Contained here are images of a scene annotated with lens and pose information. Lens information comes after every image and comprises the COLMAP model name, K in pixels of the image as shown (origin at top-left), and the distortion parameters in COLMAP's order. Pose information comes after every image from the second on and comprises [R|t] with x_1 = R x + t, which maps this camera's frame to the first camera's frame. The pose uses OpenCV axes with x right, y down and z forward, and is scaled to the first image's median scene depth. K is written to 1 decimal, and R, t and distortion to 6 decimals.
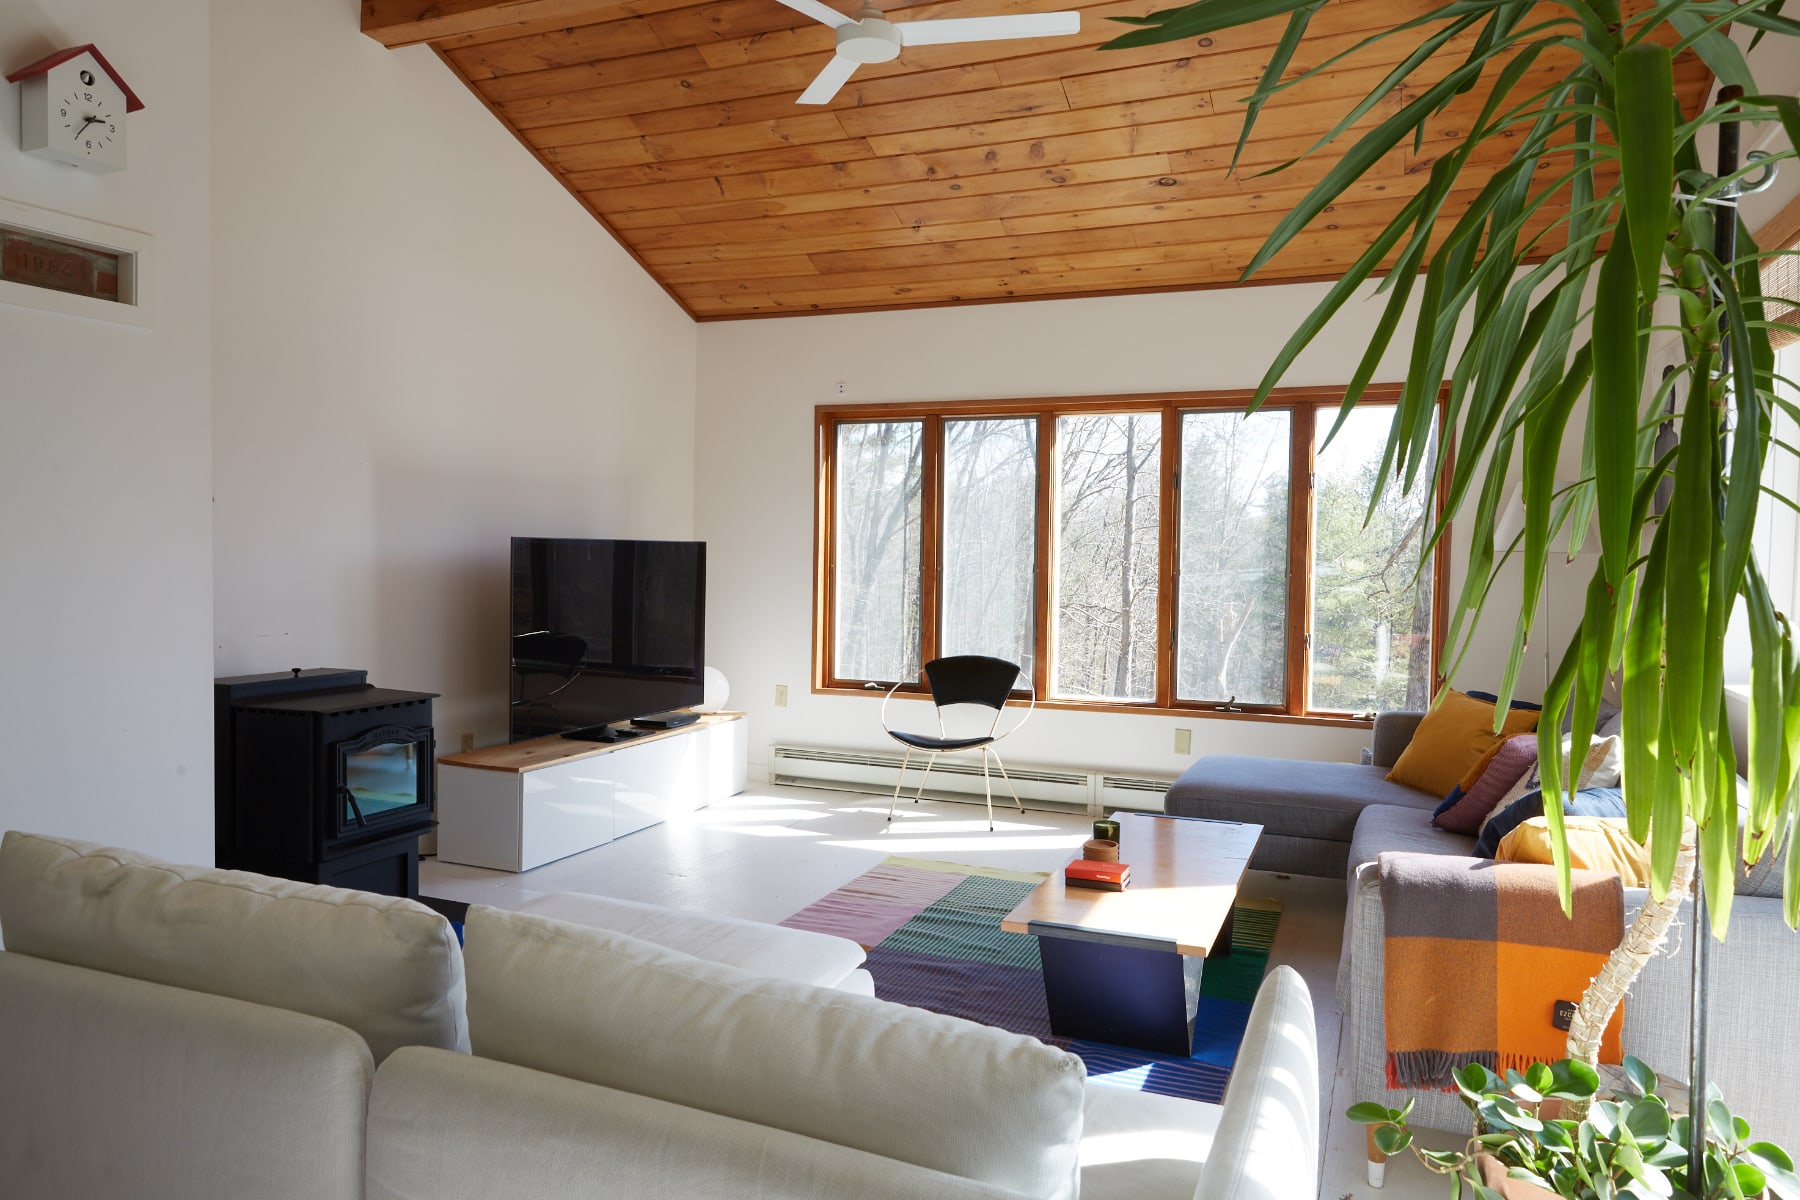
lens RADIAL K [[1218.9, 0, 879.4], [0, 1218.9, 599.3], [0, 0, 1]] dist [0.001804, 0.003620]
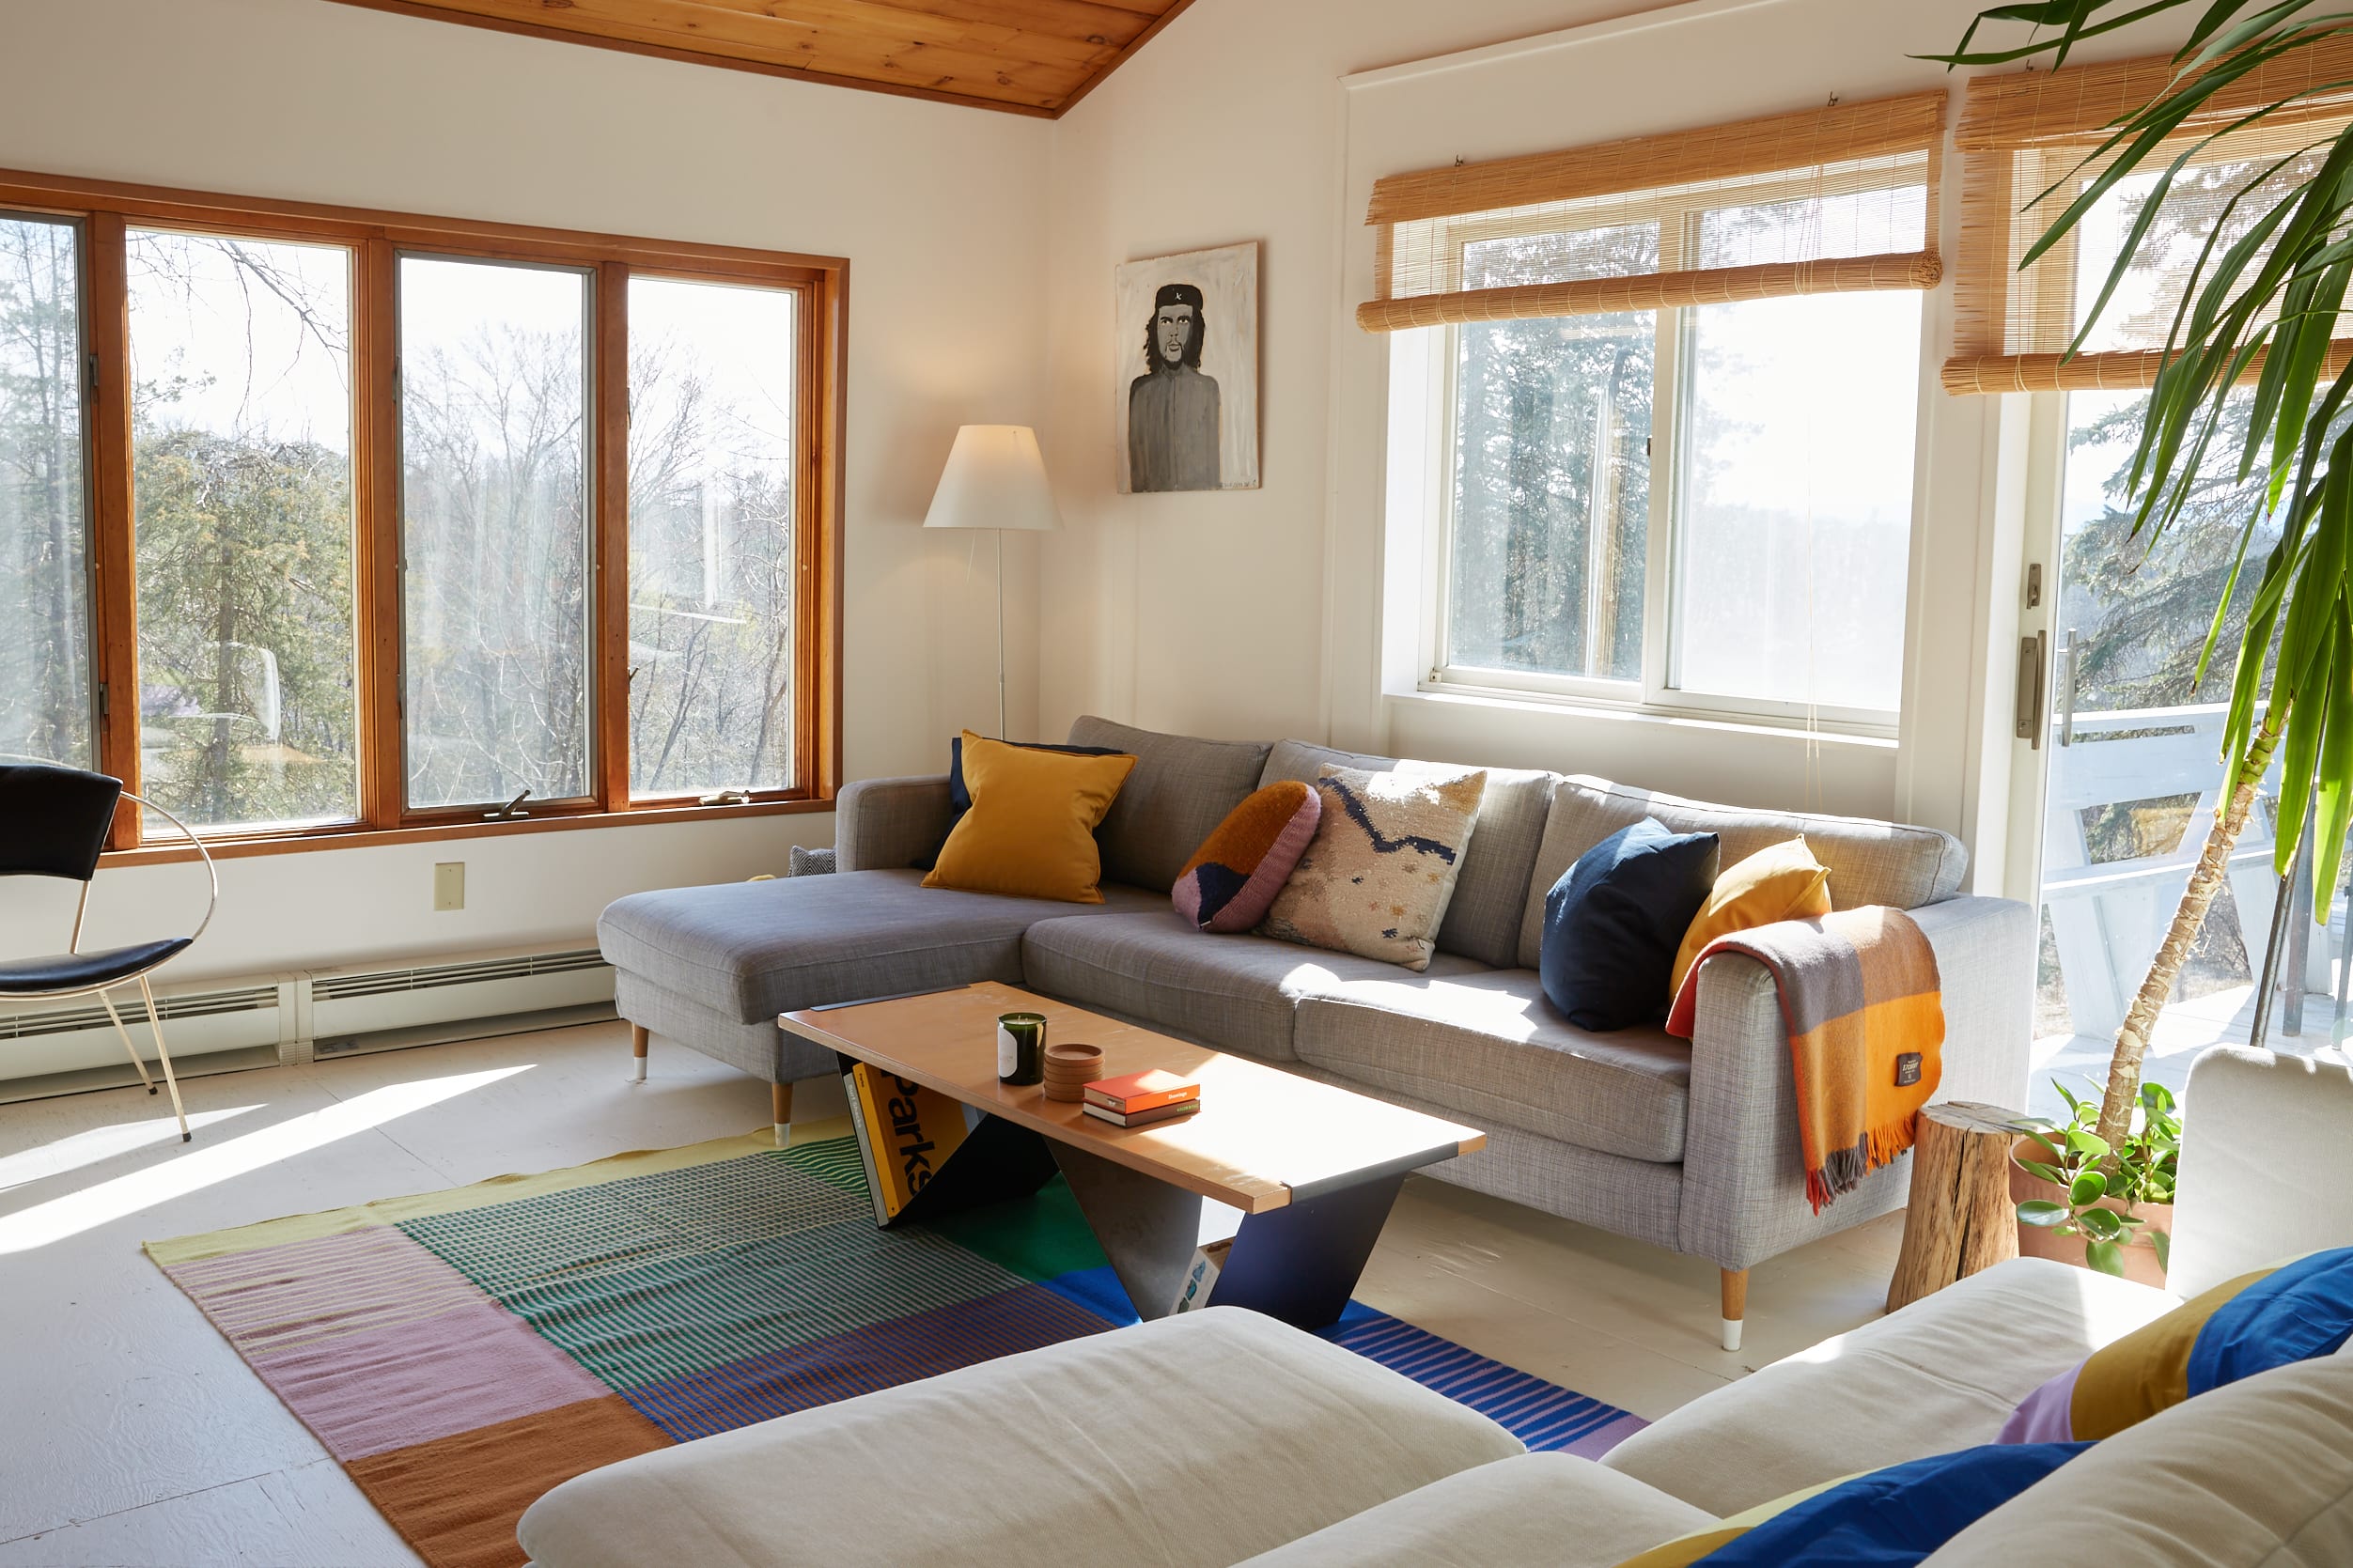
lens RADIAL K [[2098.1, 0, 1180.4], [0, 2098.1, 718.4], [0, 0, 1]] dist [-0.032899, 0.002959]
pose [[0.464654, -0.082396, 0.881650, -0.397861], [0.023770, 0.996463, 0.080598, -0.021404], [-0.885173, -0.016493, 0.464970, 0.300310]]
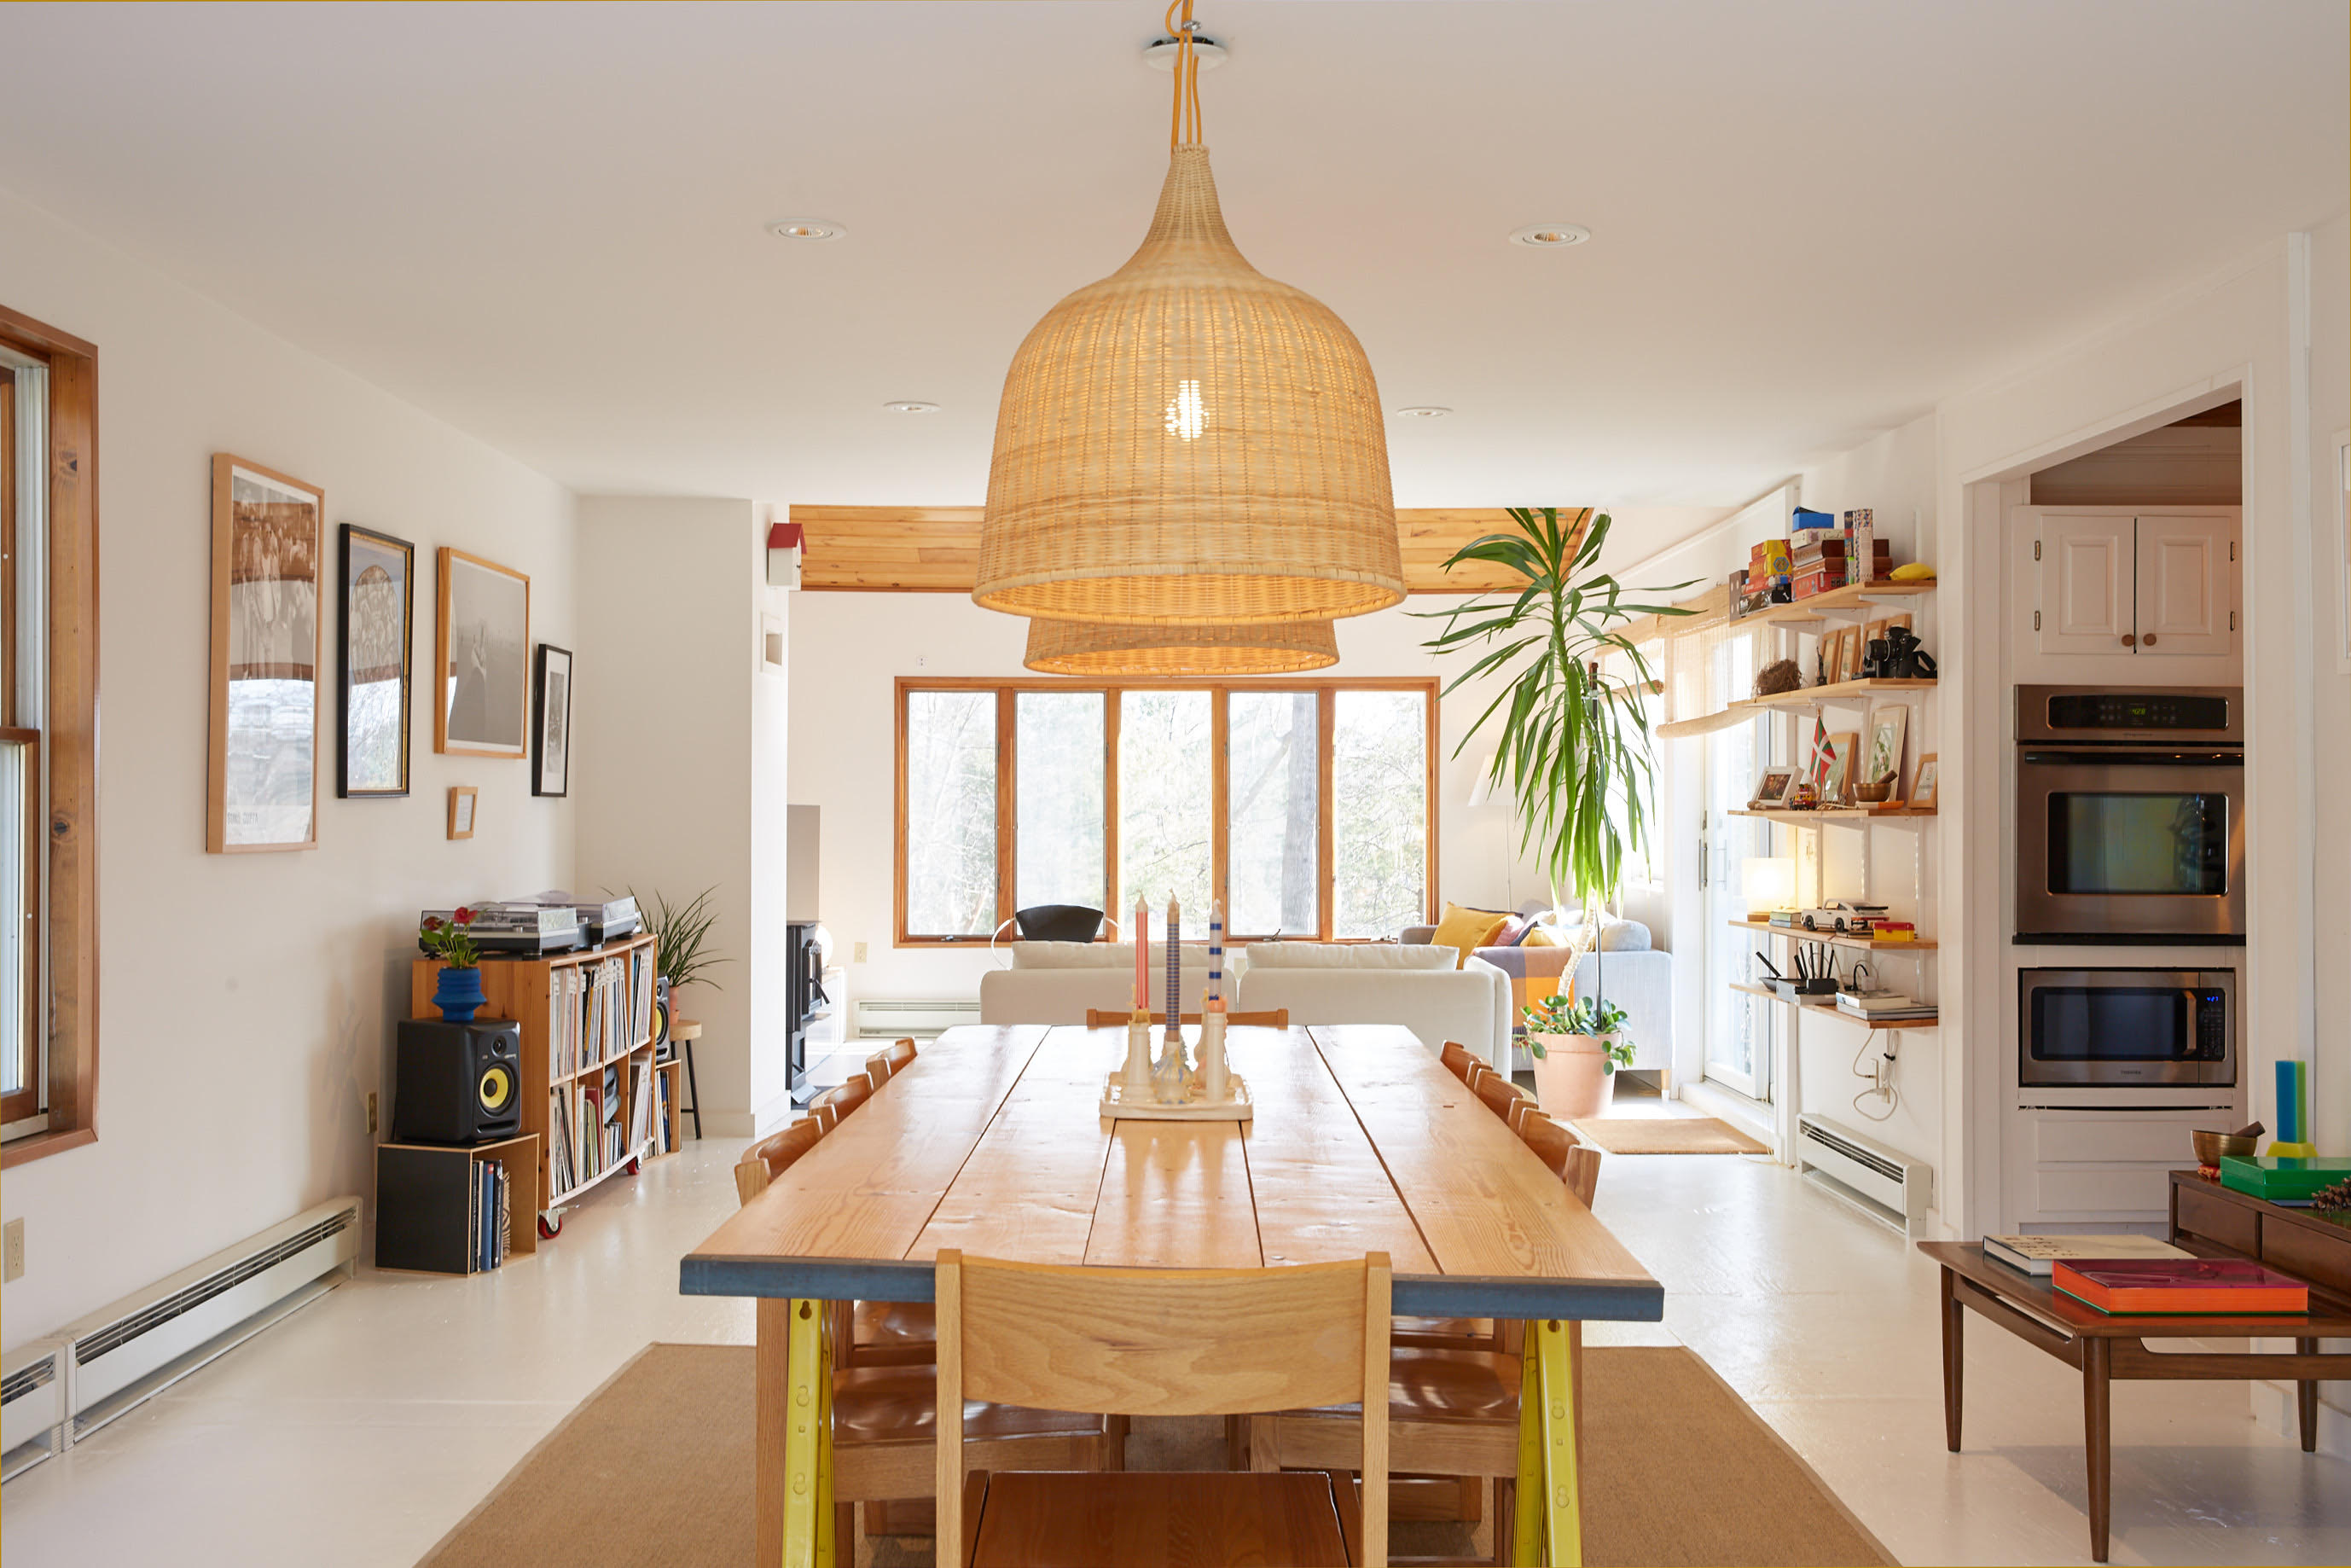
lens RADIAL K [[2340.0, 0, 1211.1], [0, 2340.0, 776.2], [0, 0, 1]] dist [-0.048308, 0.125013]
pose [[0.912102, -0.006517, 0.409911, -0.716321], [0.028618, 0.998447, -0.047806, 0.037786], [-0.408963, 0.055335, 0.910872, -1.085214]]
